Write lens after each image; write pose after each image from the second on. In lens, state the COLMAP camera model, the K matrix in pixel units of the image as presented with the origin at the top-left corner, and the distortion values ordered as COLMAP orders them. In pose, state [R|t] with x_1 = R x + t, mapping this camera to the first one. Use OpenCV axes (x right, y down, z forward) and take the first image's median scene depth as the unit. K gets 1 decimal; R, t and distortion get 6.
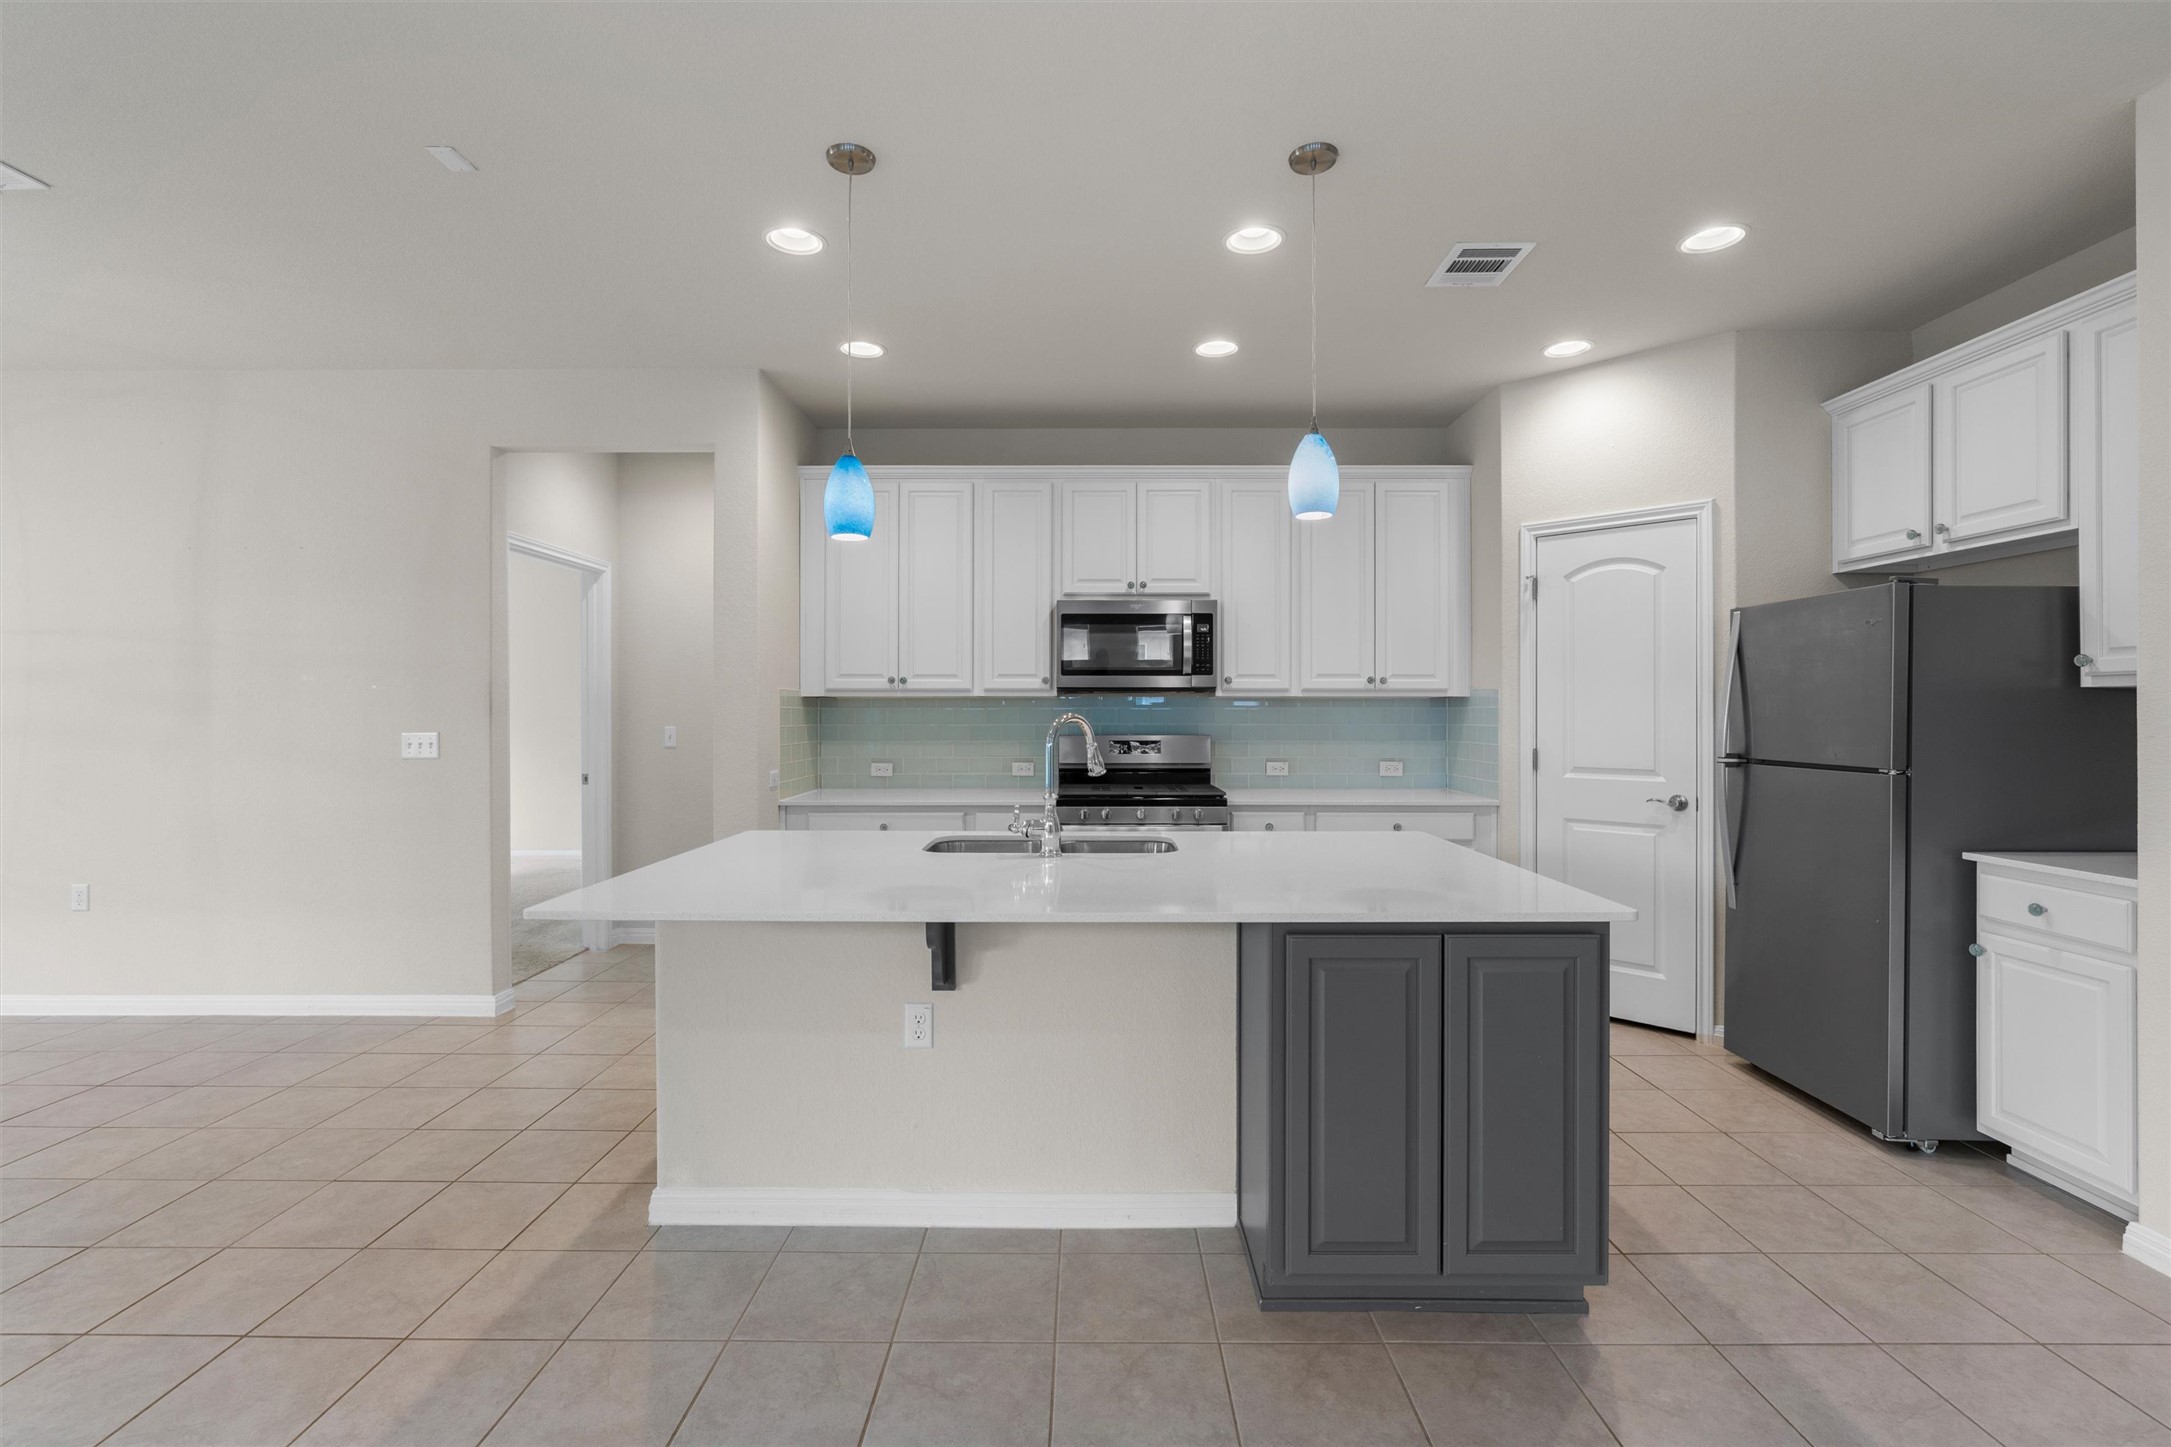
lens RADIAL K [[977.6, 0, 1081.6], [0, 977.6, 711.5], [0, 0, 1]] dist [-0.019963, 0.009863]
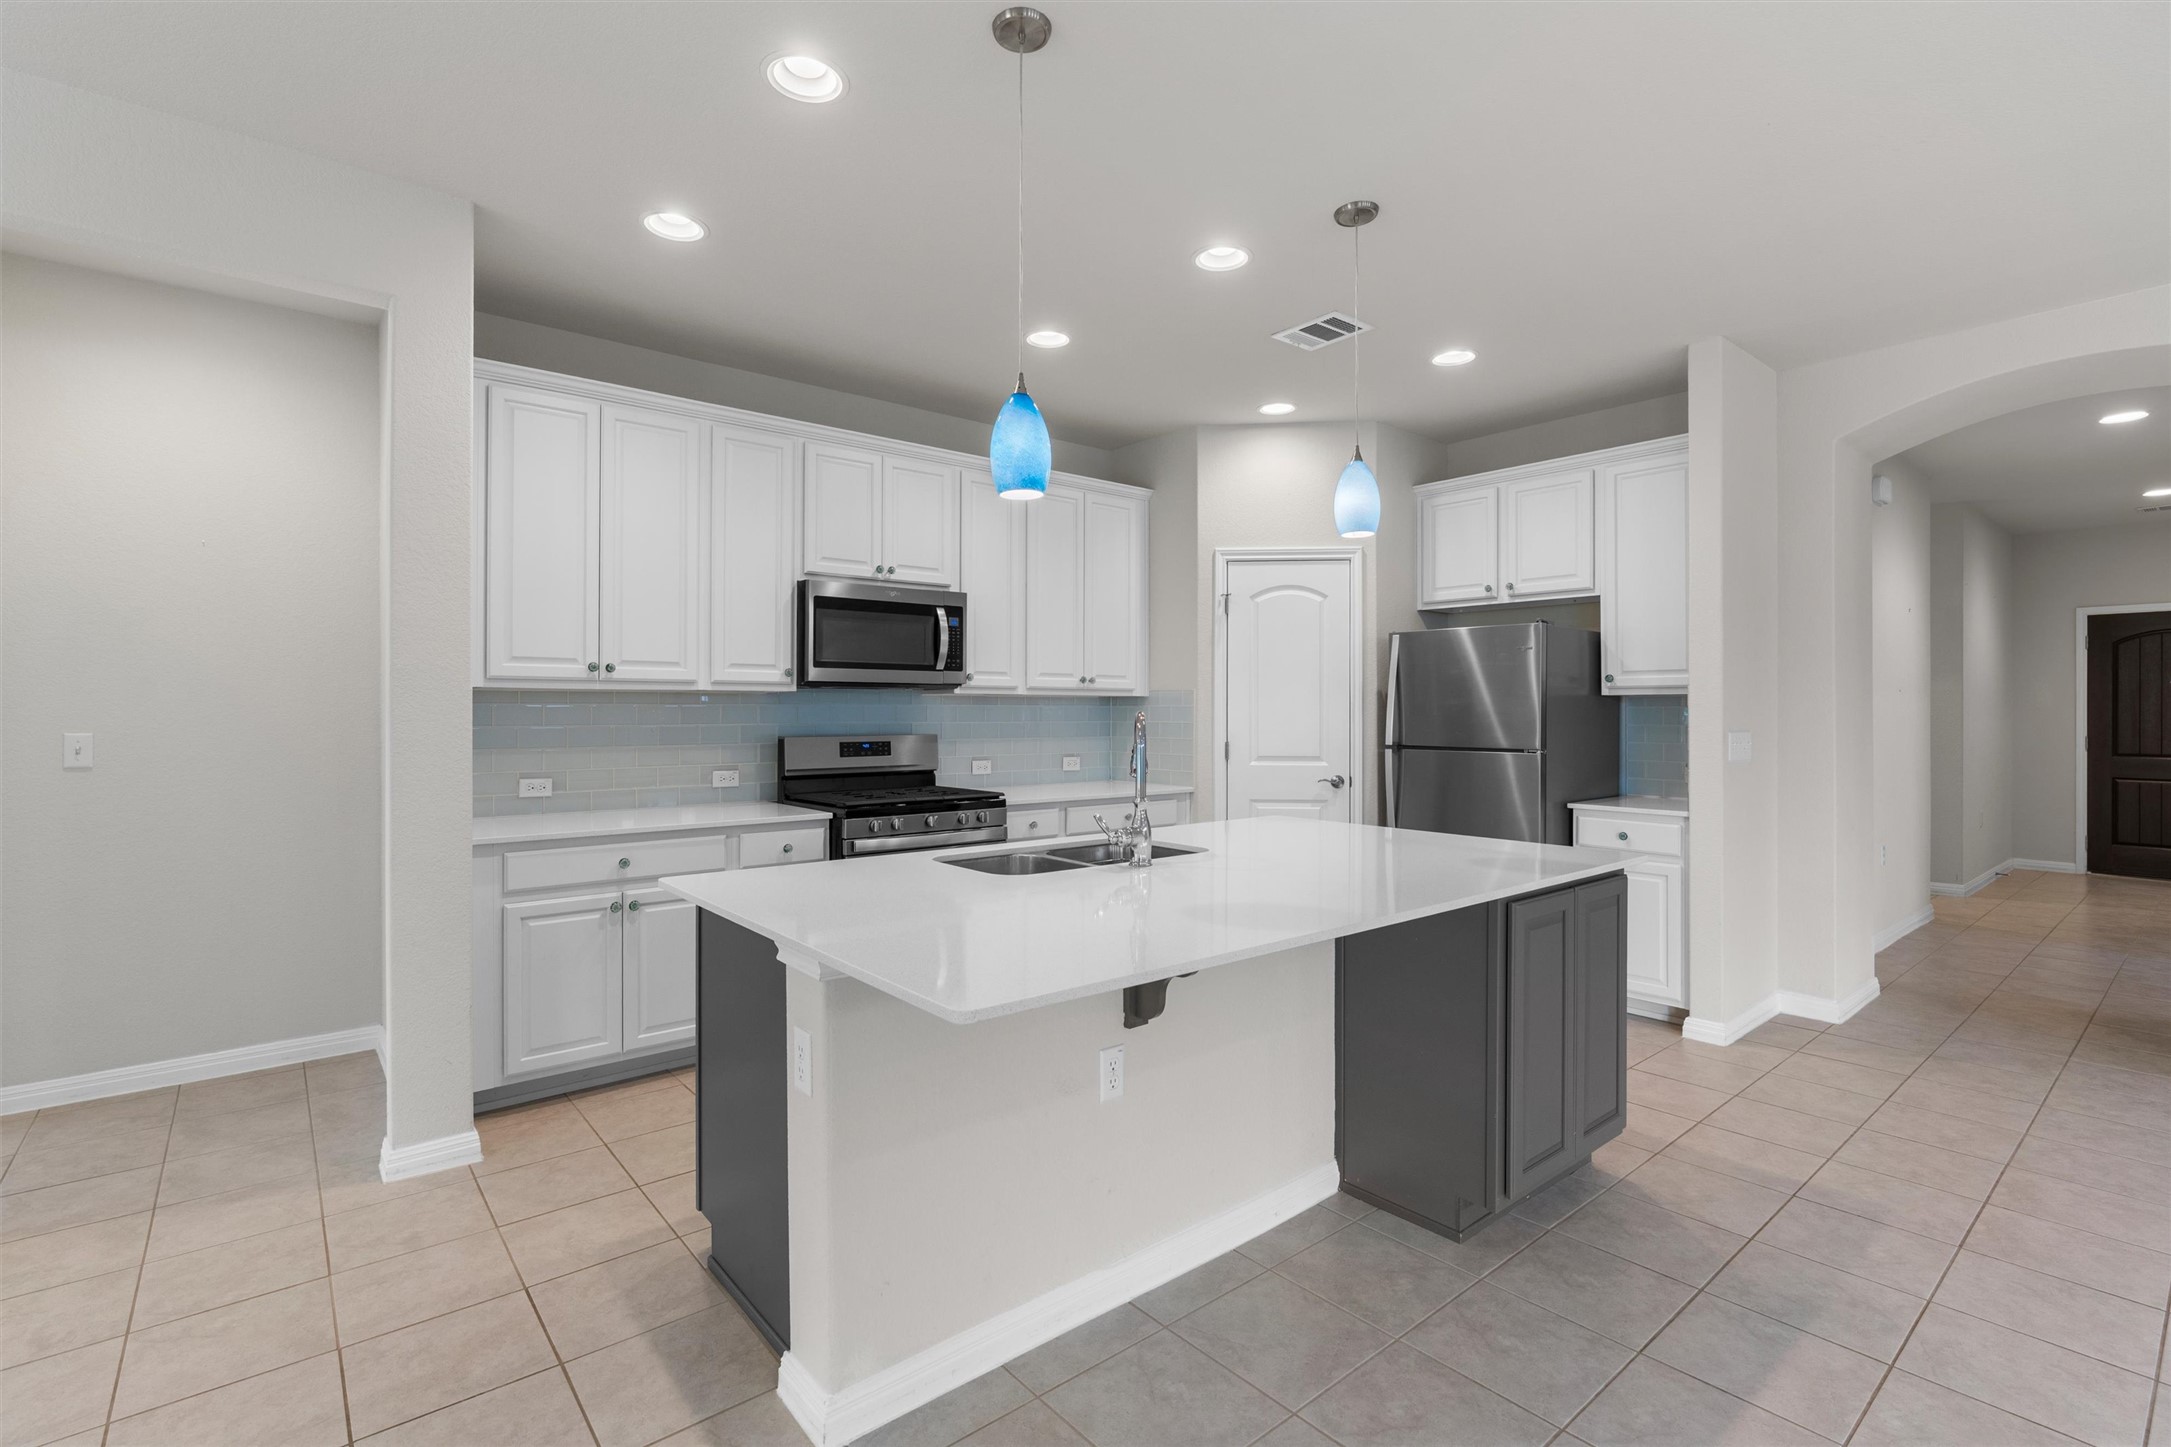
lens RADIAL K [[989.0, 0, 1072.8], [0, 989.0, 711.2], [0, 0, 1]] dist [-0.010726, 0.000501]
pose [[0.768153, 0.000245, 0.640266, -0.438952], [-0.001820, 0.999997, 0.001801, -0.000233], [-0.640264, -0.002549, 0.768151, 0.204410]]
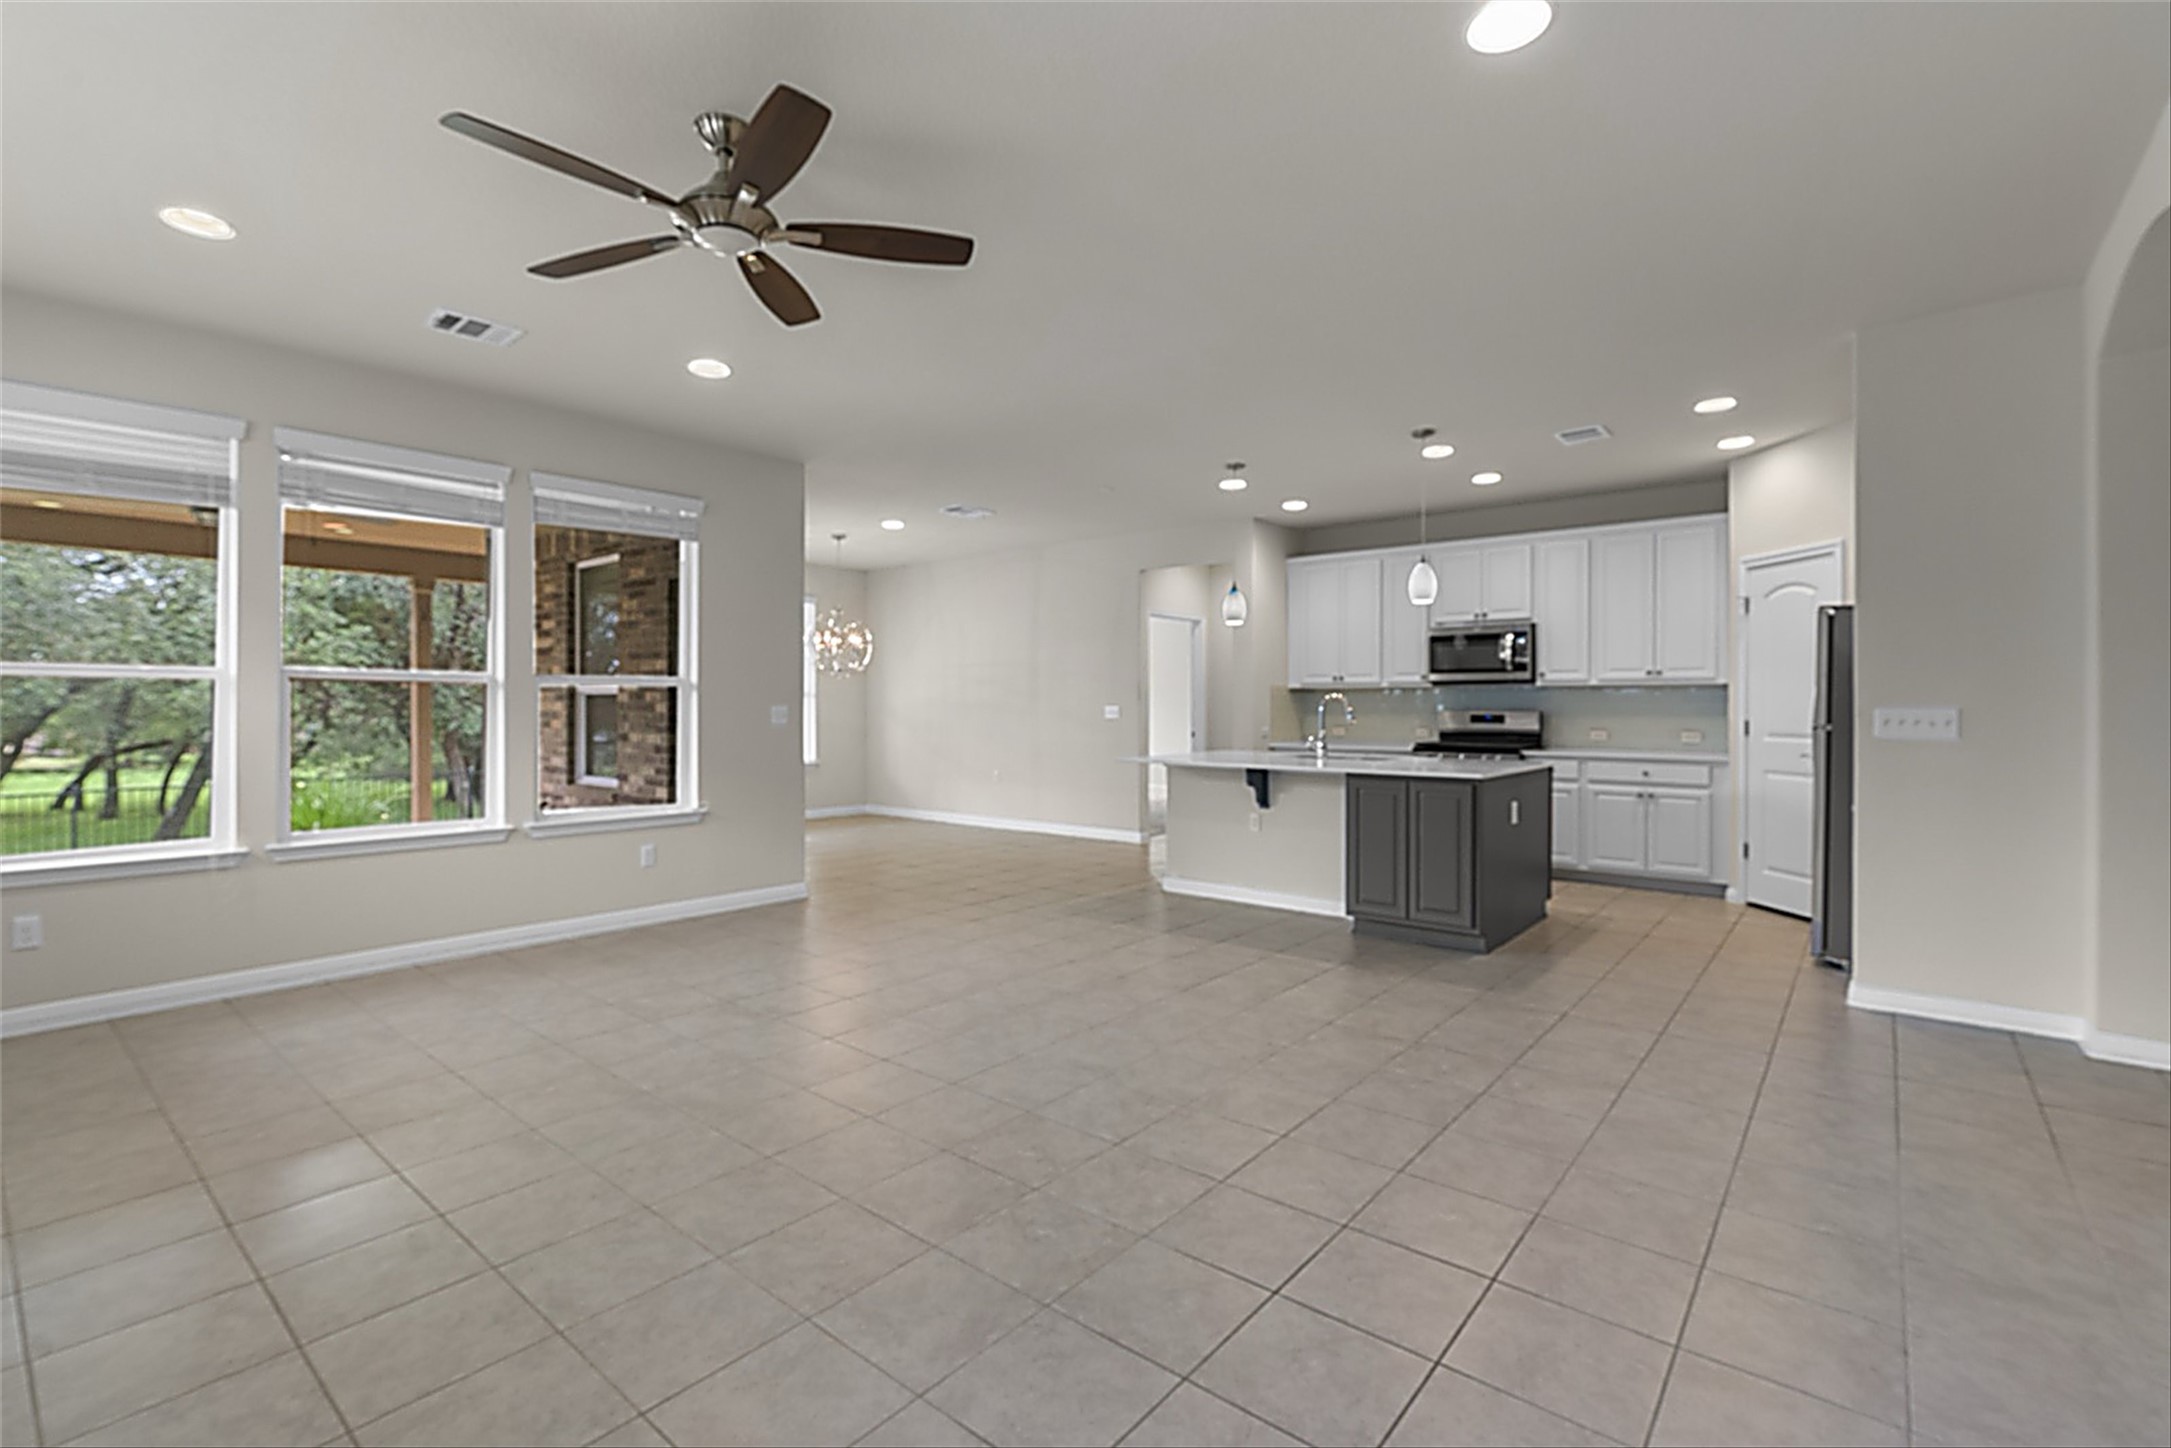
lens RADIAL K [[960.1, 0, 1085.5], [0, 960.1, 724.0], [0, 0, 1]] dist [-0.008293, 0.000166]
pose [[0.774916, 0.013110, -0.631929, 0.598025], [-0.000160, 0.999789, 0.020546, 0.015844], [0.632065, -0.015821, 0.774754, -0.663578]]
